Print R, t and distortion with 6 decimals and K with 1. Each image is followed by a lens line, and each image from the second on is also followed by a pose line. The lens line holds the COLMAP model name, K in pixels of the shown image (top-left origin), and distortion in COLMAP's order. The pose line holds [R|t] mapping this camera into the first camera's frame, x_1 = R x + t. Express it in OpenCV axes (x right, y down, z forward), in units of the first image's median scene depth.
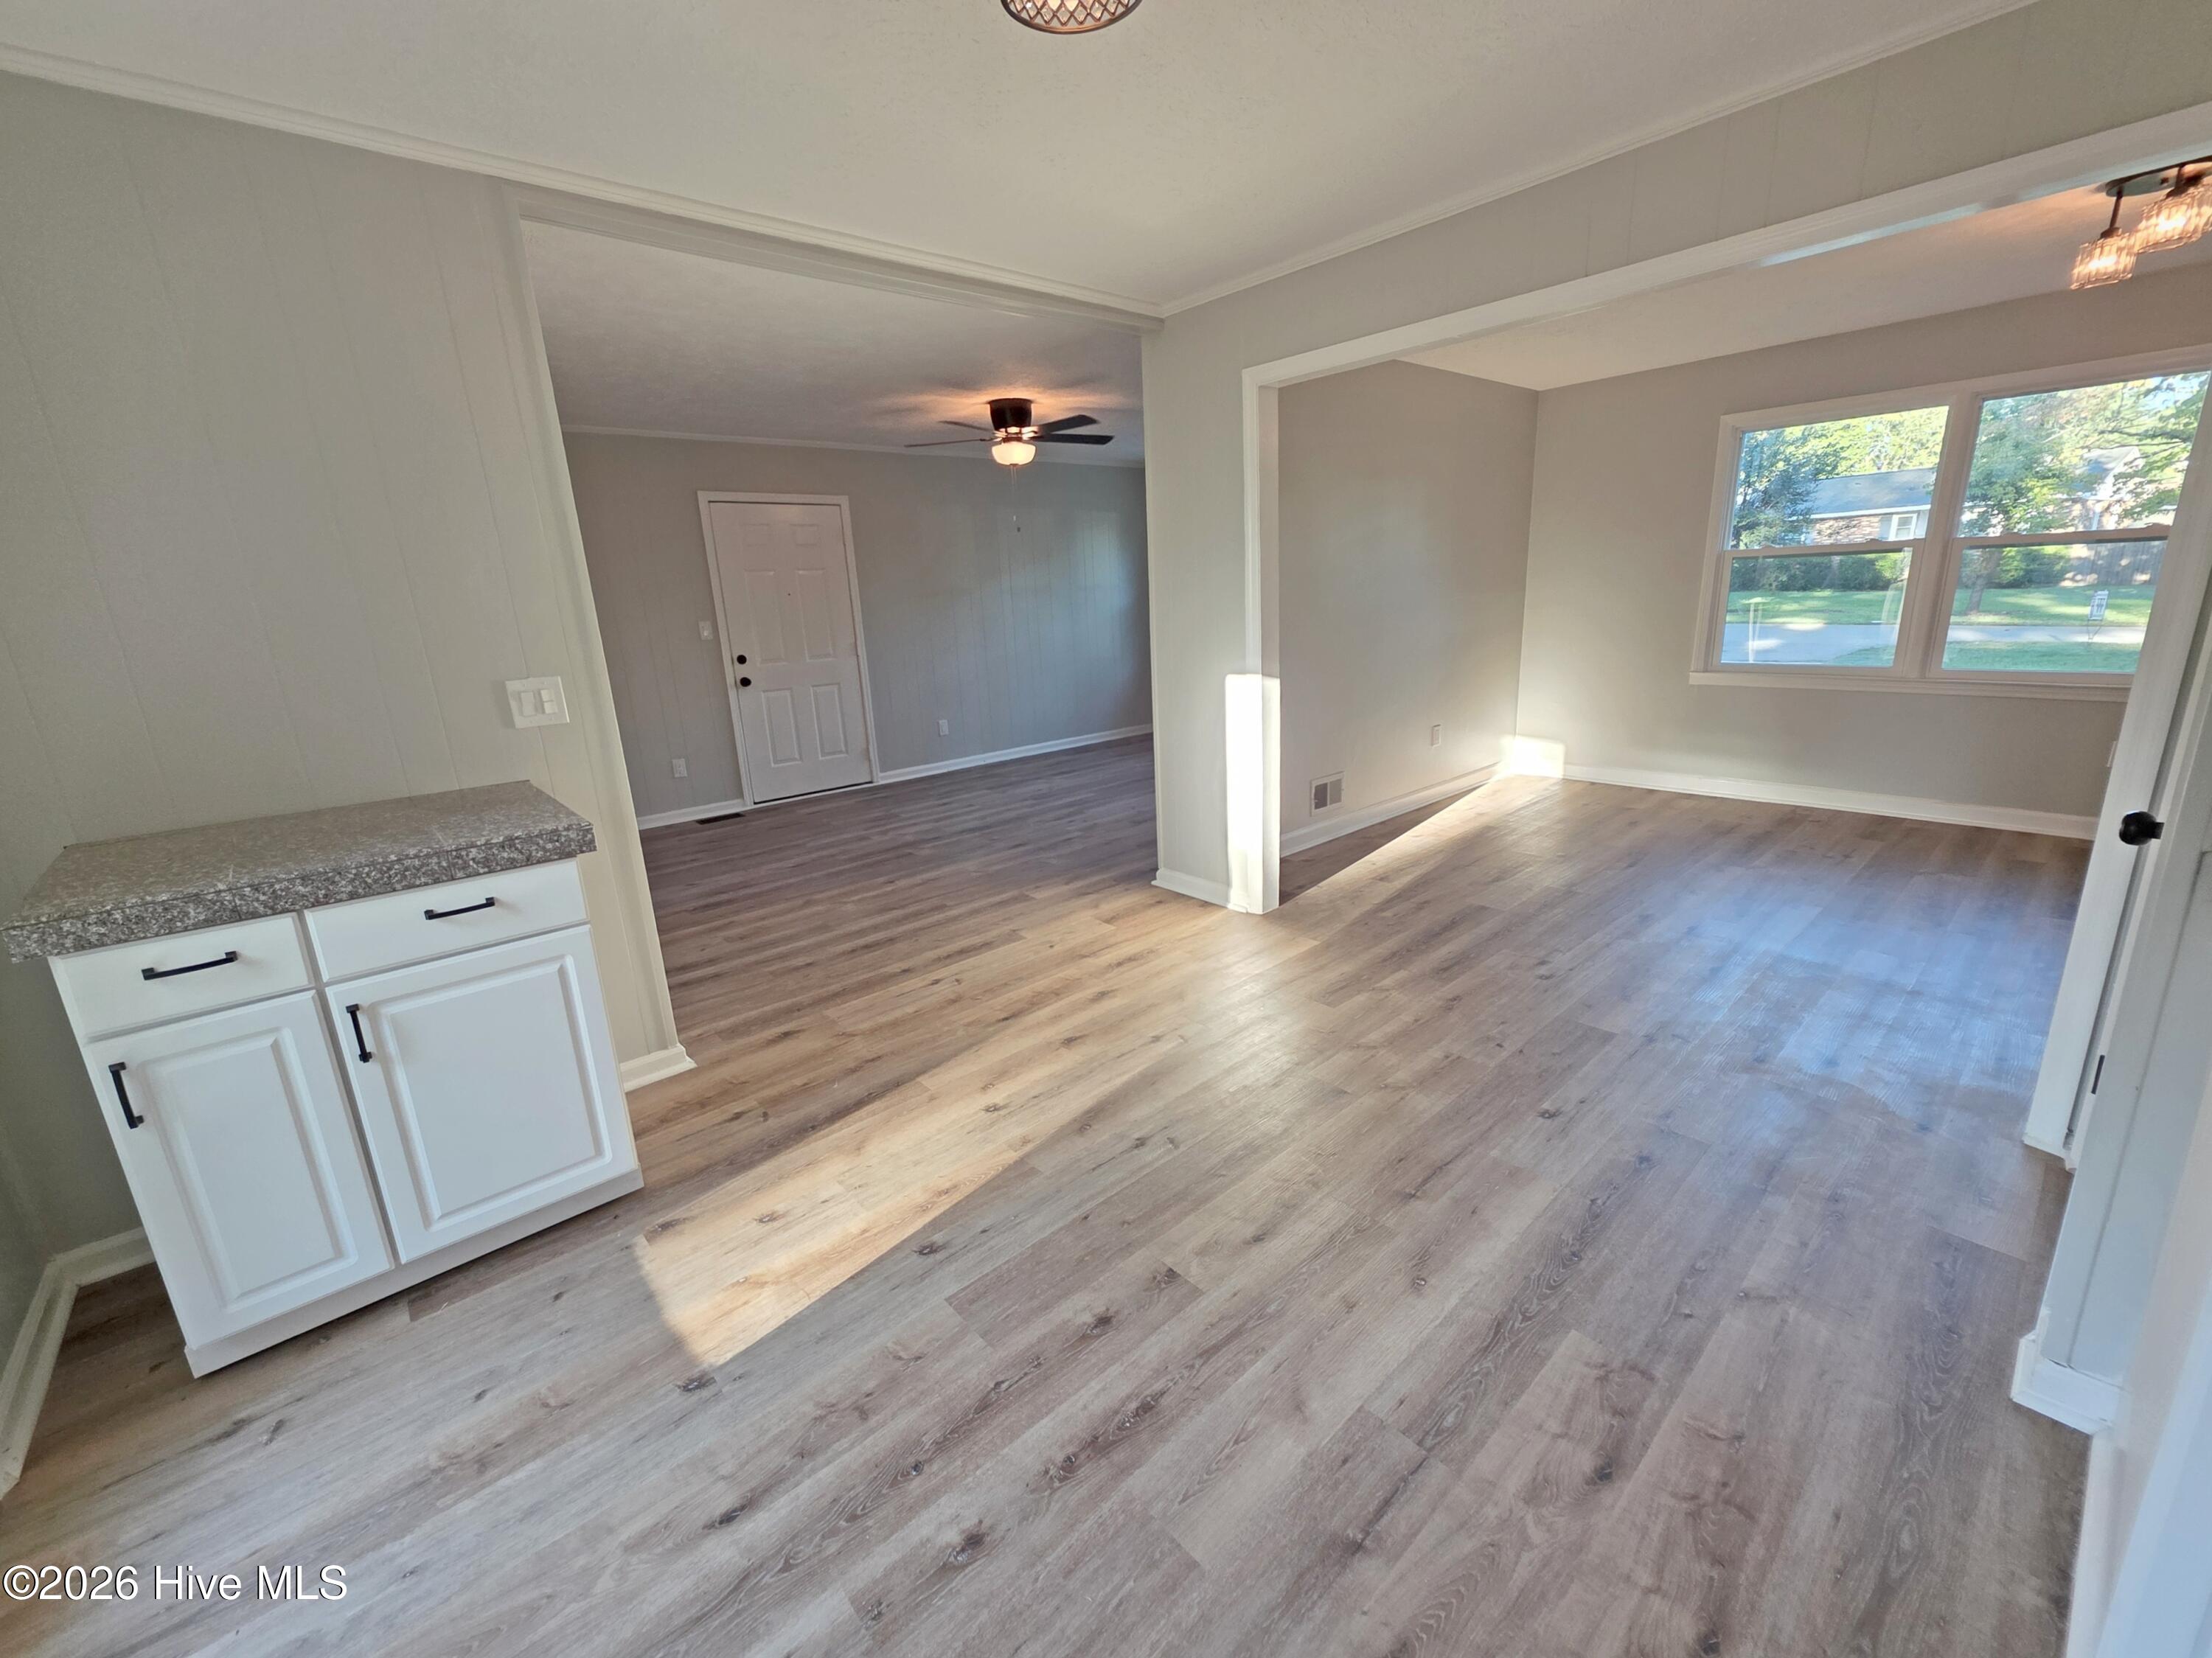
lens RADIAL K [[899.6, 0, 1106.0], [0, 899.6, 821.9], [0, 0, 1]] dist [0.004289, 0.000083]
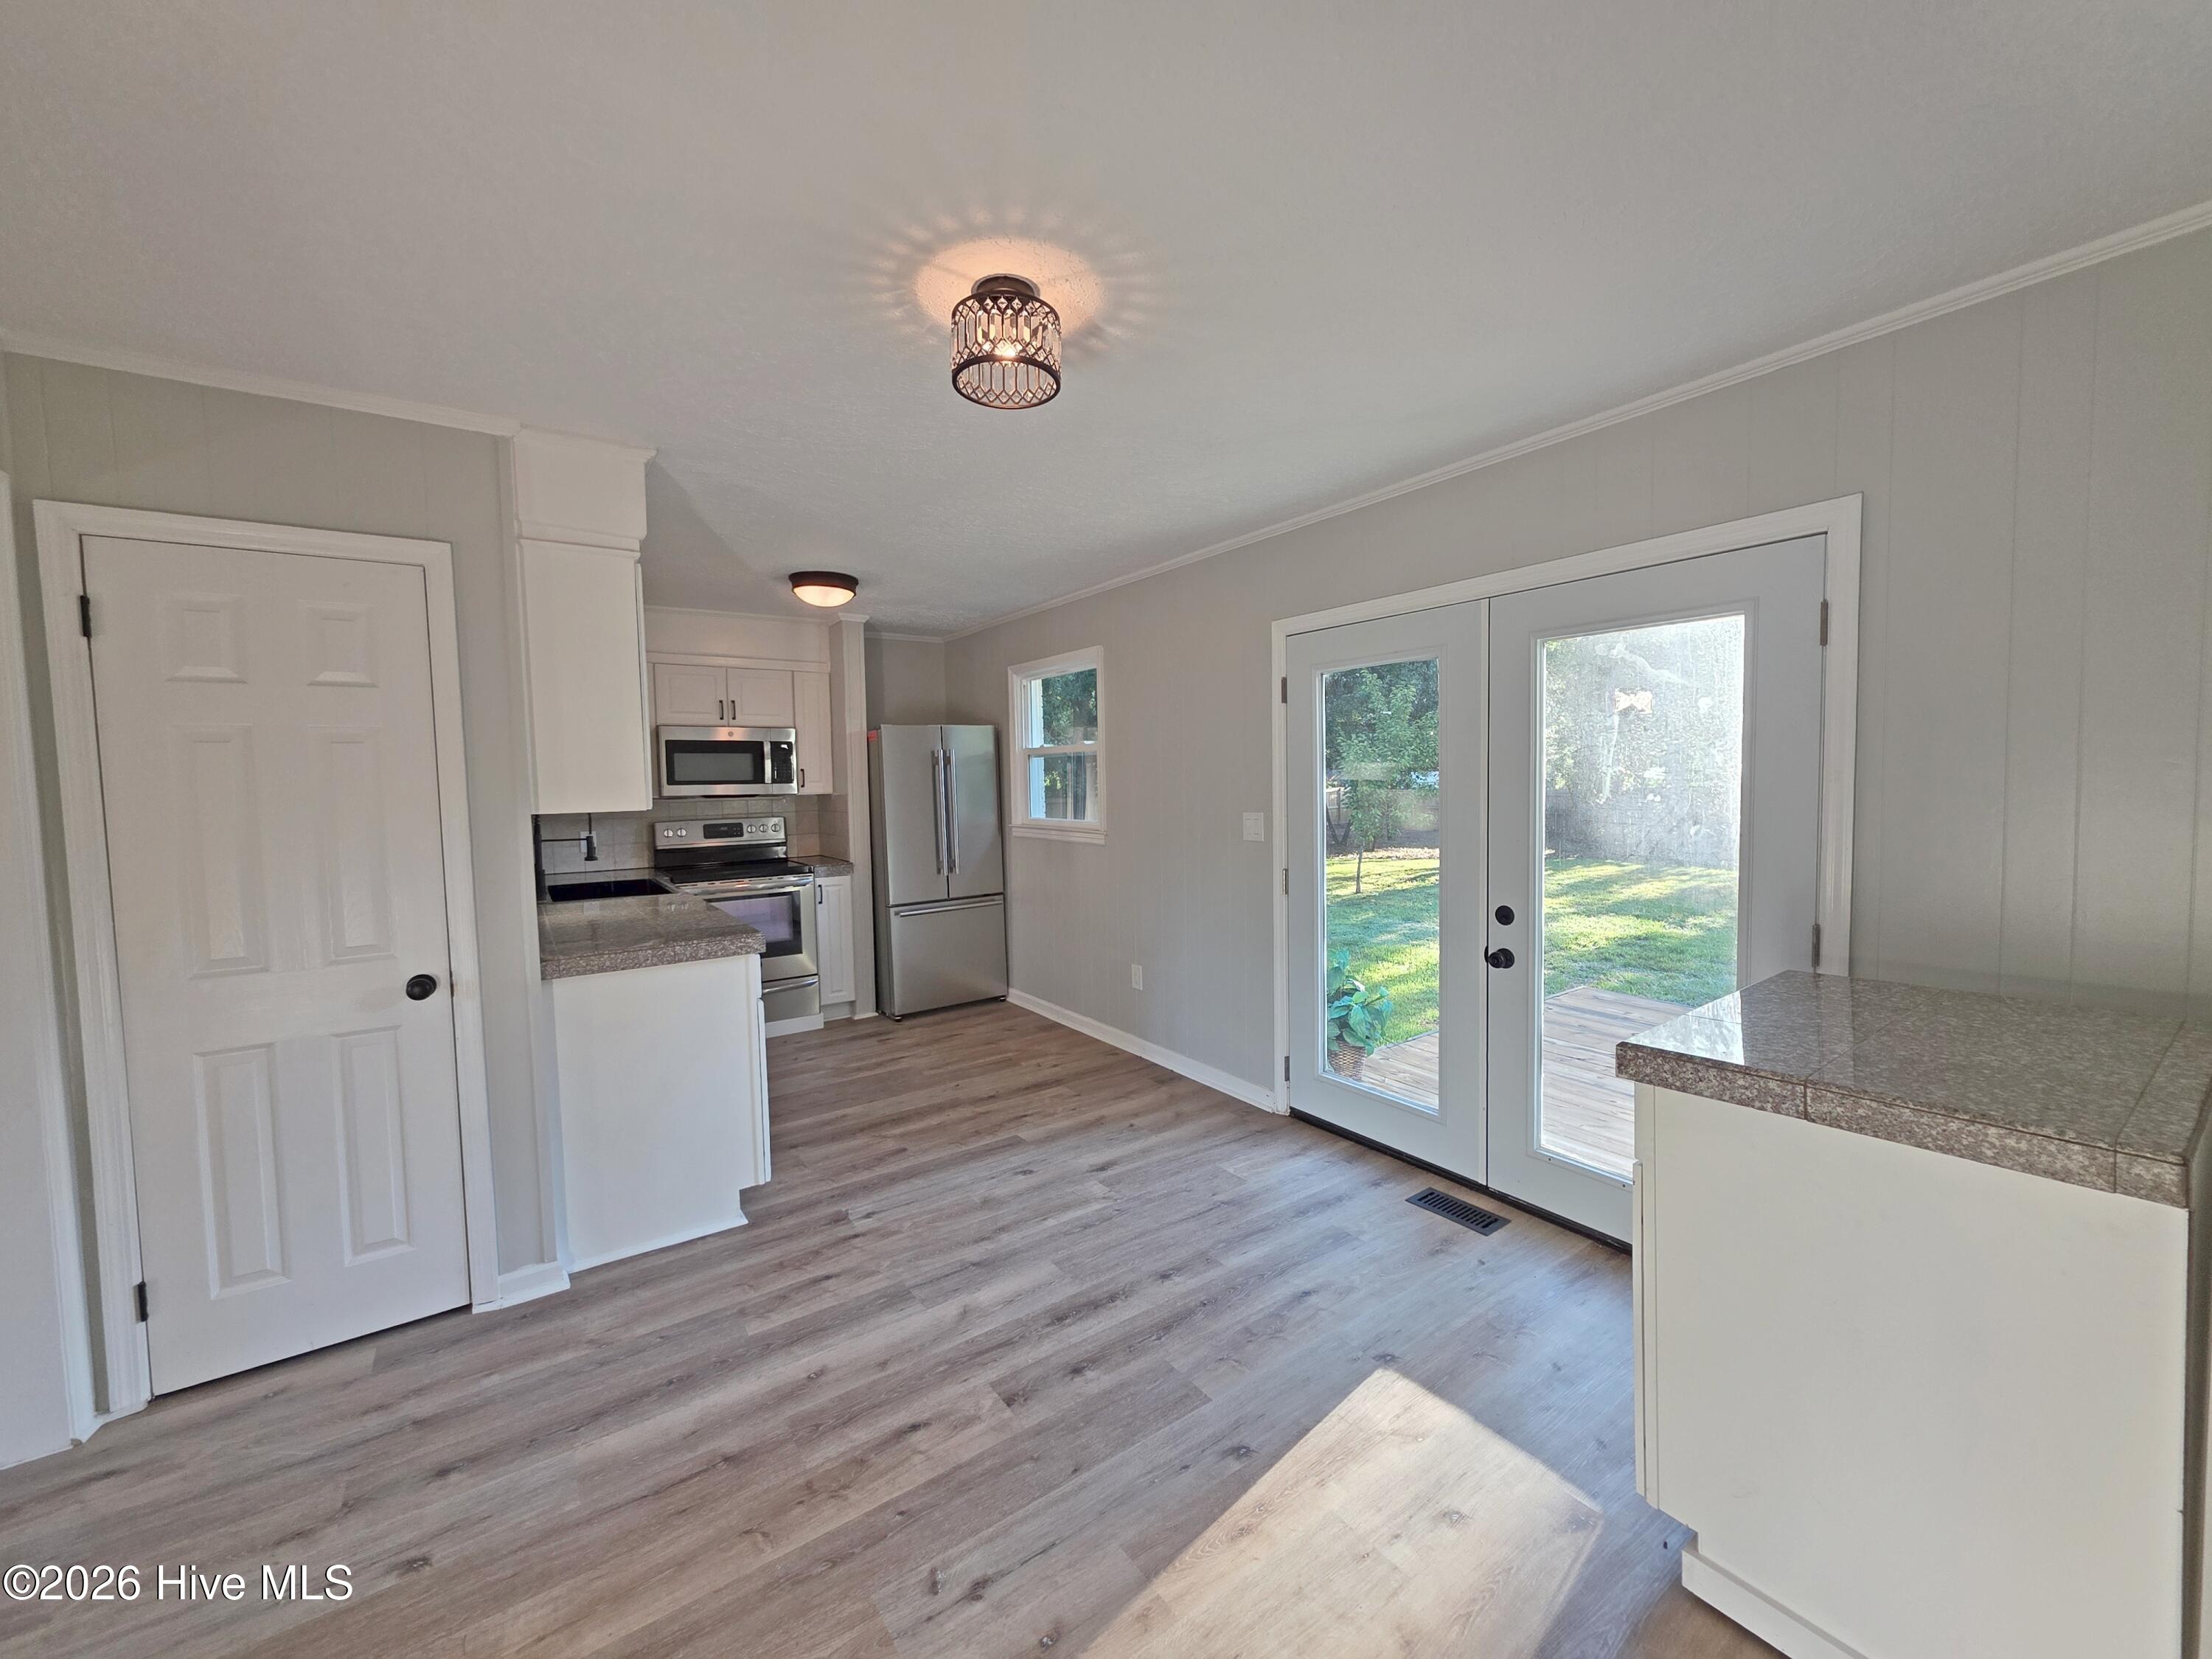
lens RADIAL K [[875.7, 0, 1100.4], [0, 875.7, 824.8], [0, 0, 1]] dist [0.003000, 0.000278]
pose [[-0.990383, 0.063047, 0.123151, -0.213855], [0.097381, 0.949956, 0.296817, -0.479939], [-0.098275, 0.305955, -0.946960, 1.765923]]
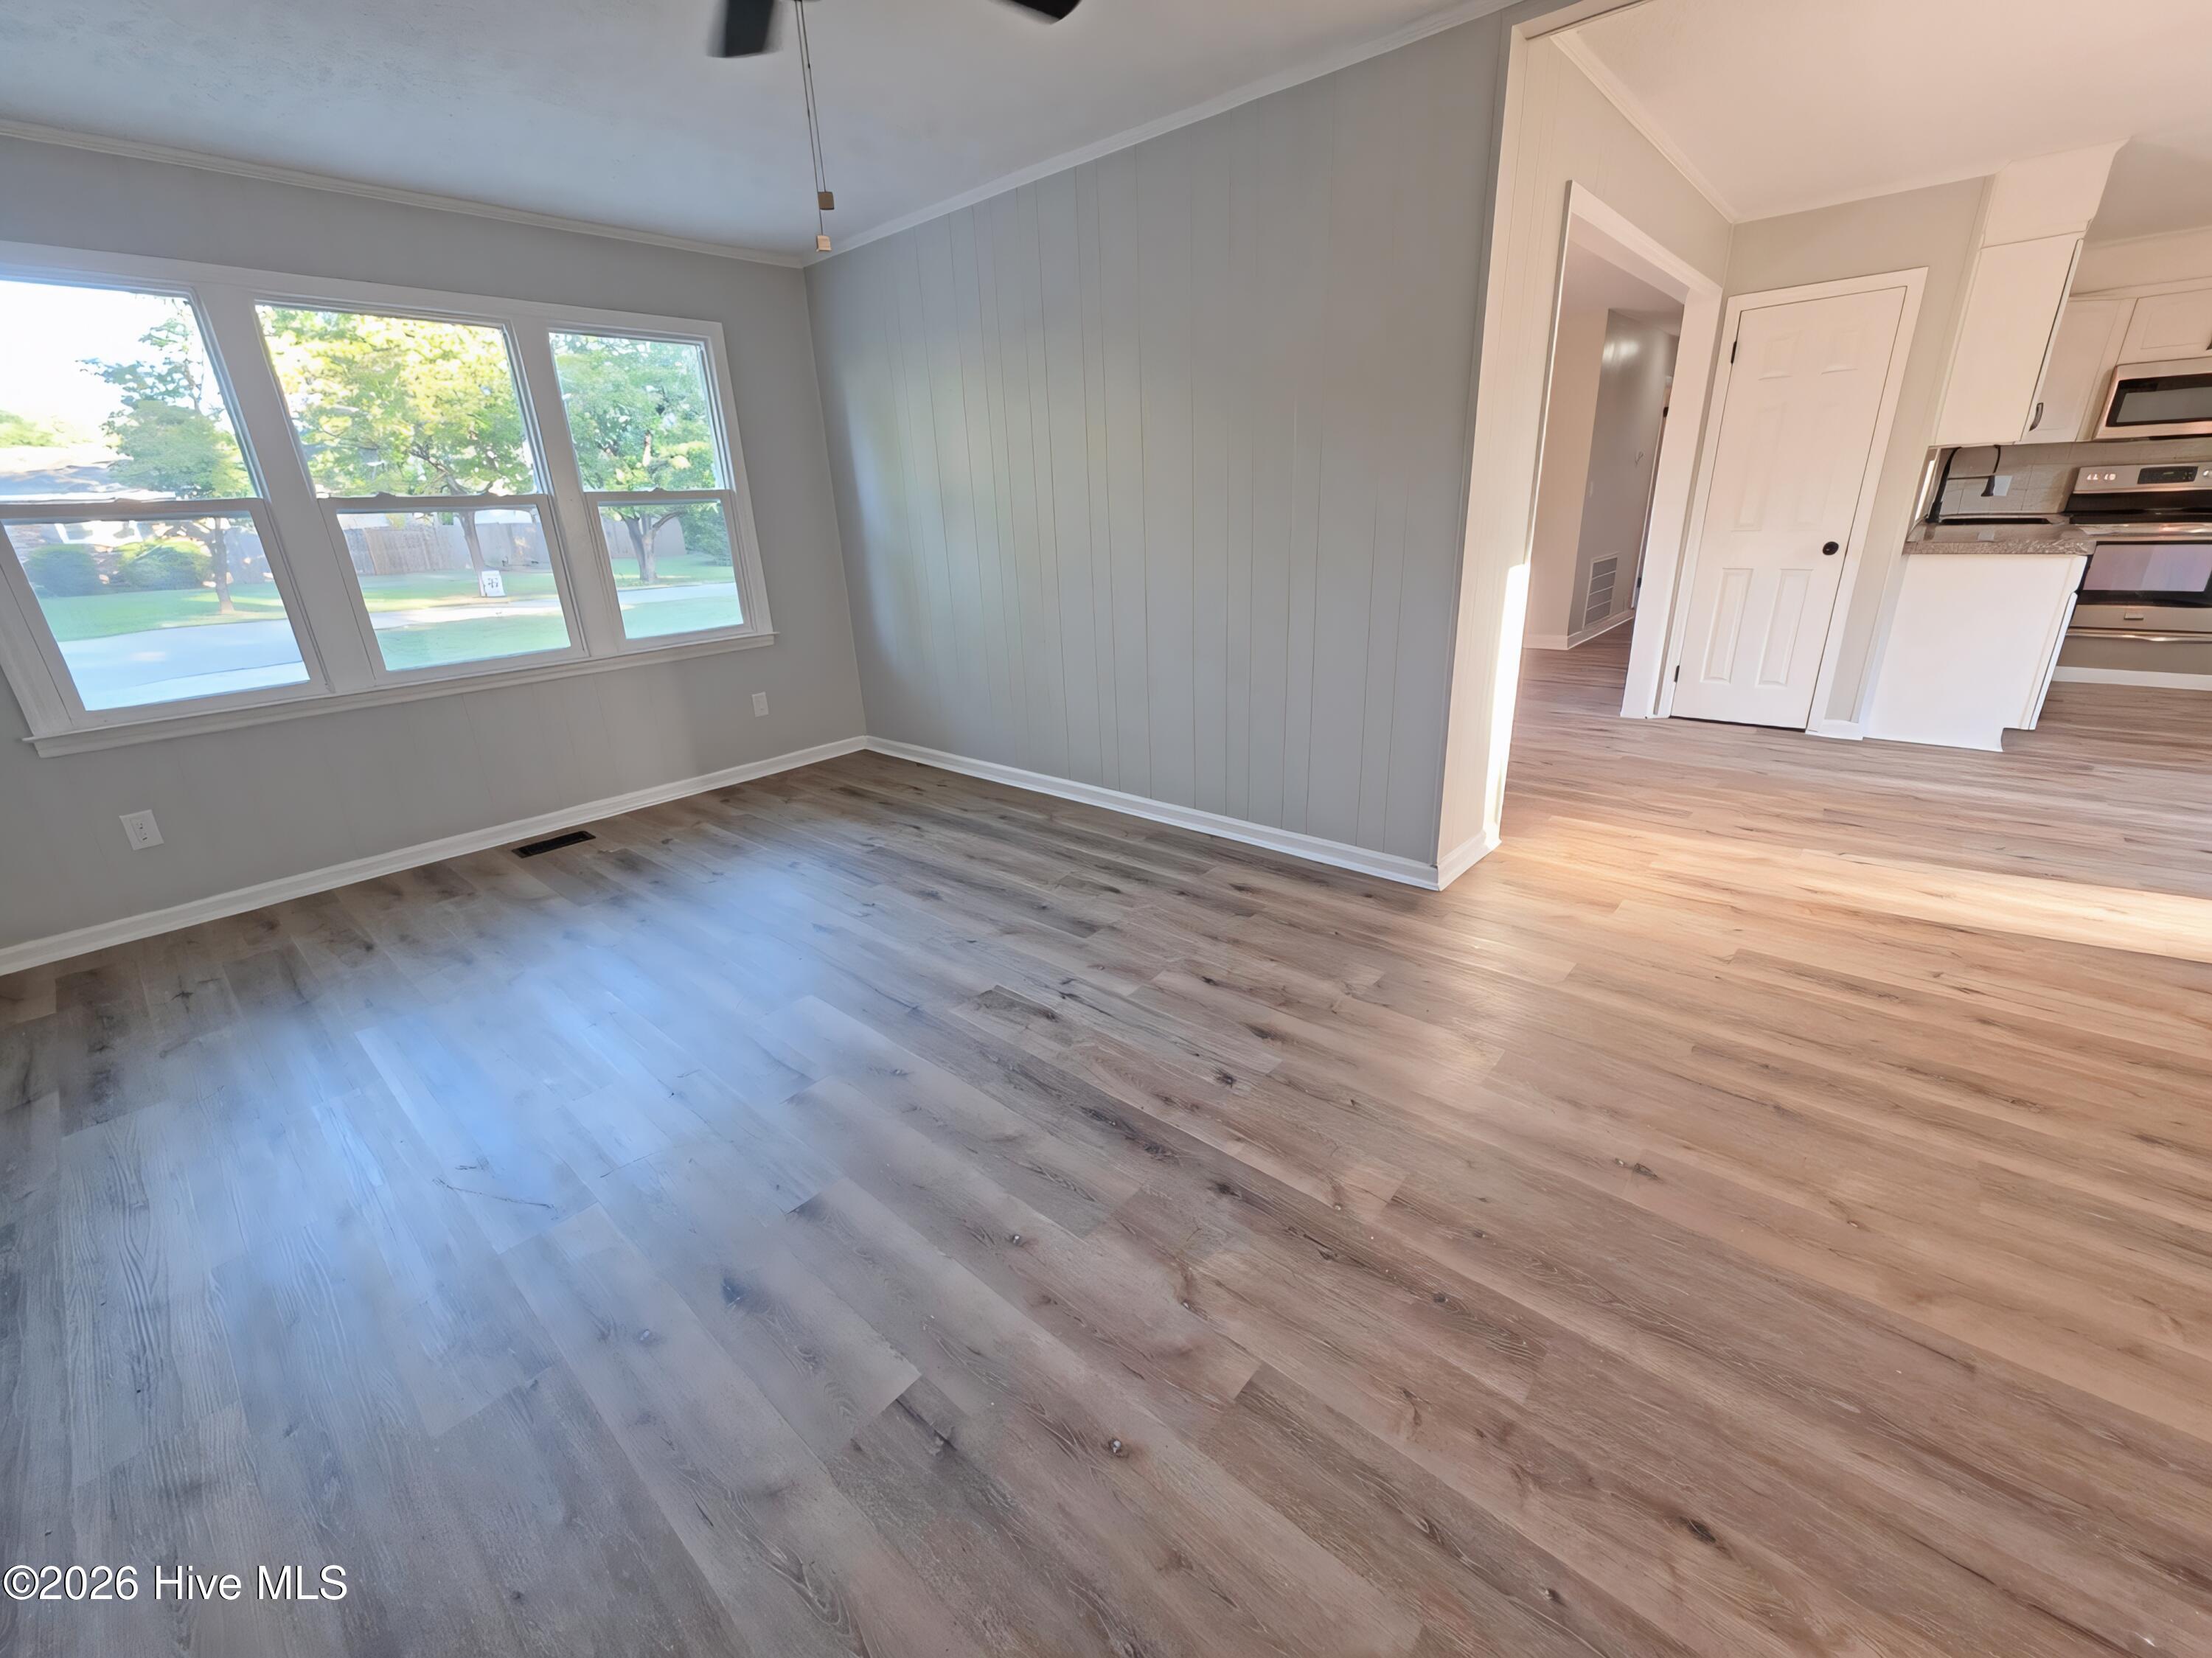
lens RADIAL K [[899.6, 0, 1106.0], [0, 899.6, 821.9], [0, 0, 1]] dist [0.004289, 0.000083]
pose [[-0.120208, -0.282552, 0.951690, -1.289562], [0.294655, 0.905288, 0.305993, -0.613213], [-0.948013, 0.317203, -0.025568, 2.813830]]
